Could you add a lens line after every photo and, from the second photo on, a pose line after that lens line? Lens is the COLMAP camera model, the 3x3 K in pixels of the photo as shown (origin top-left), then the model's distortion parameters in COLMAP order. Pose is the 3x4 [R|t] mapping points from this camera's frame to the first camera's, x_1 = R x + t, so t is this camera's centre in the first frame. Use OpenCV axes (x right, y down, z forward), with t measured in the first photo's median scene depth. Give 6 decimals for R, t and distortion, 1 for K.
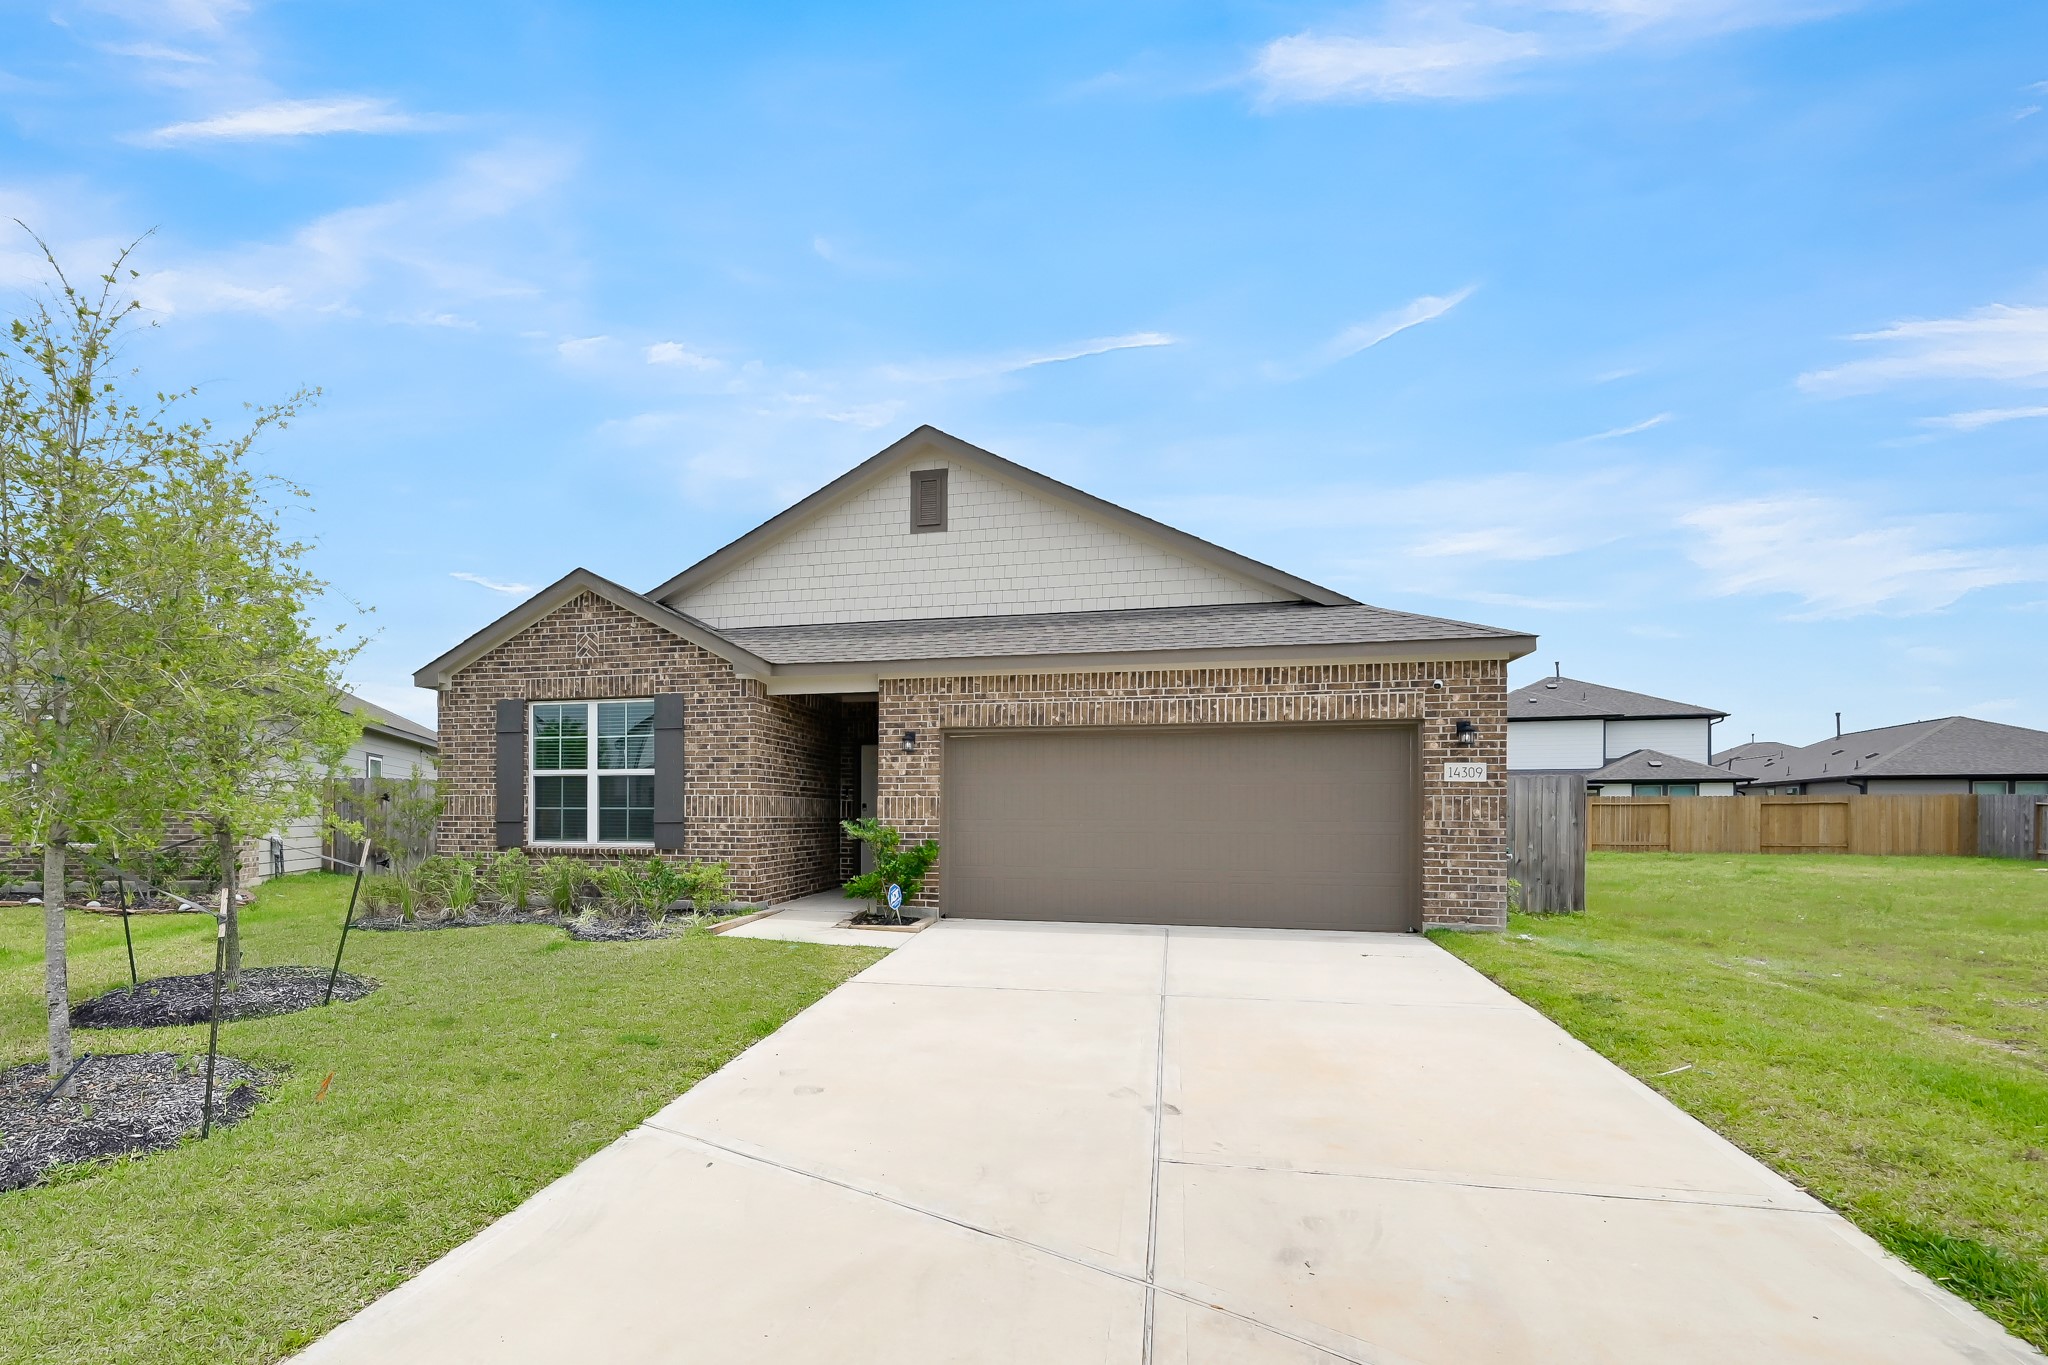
lens RADIAL K [[1587.9, 0, 1023.2], [0, 1587.9, 681.7], [0, 0, 1]] dist [-0.017205, -0.002411]
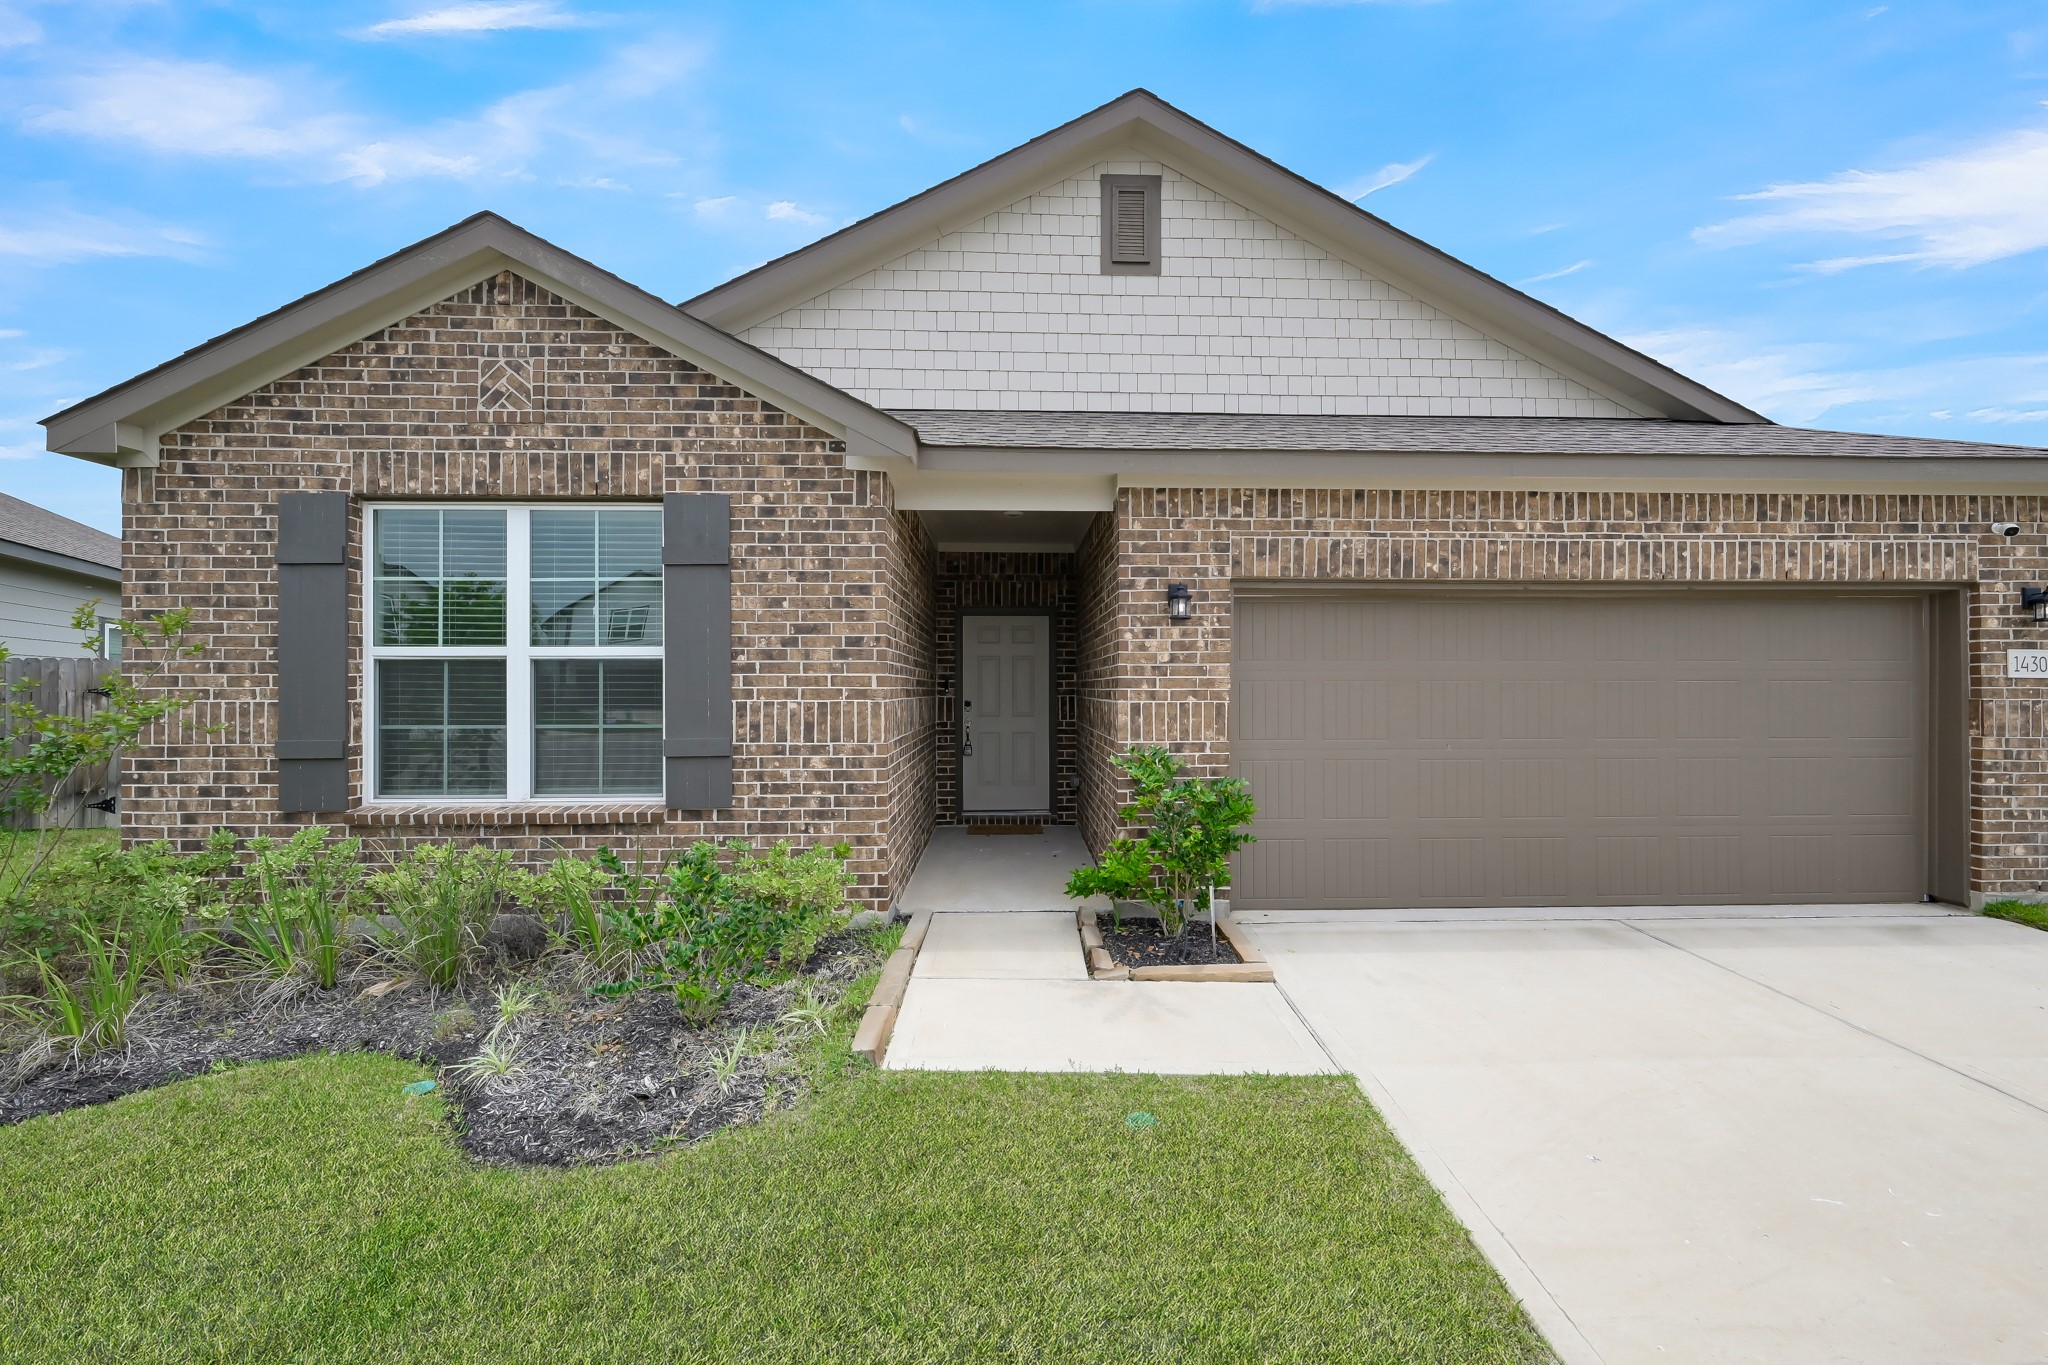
lens RADIAL K [[801.8, 0, 1020.5], [0, 801.8, 648.7], [0, 0, 1]] dist [-0.003522, -0.000195]
pose [[0.952617, 0.010142, 0.304003, -0.205043], [-0.024932, 0.998684, 0.044808, 0.042307], [-0.303149, -0.050264, 0.951617, 0.739288]]
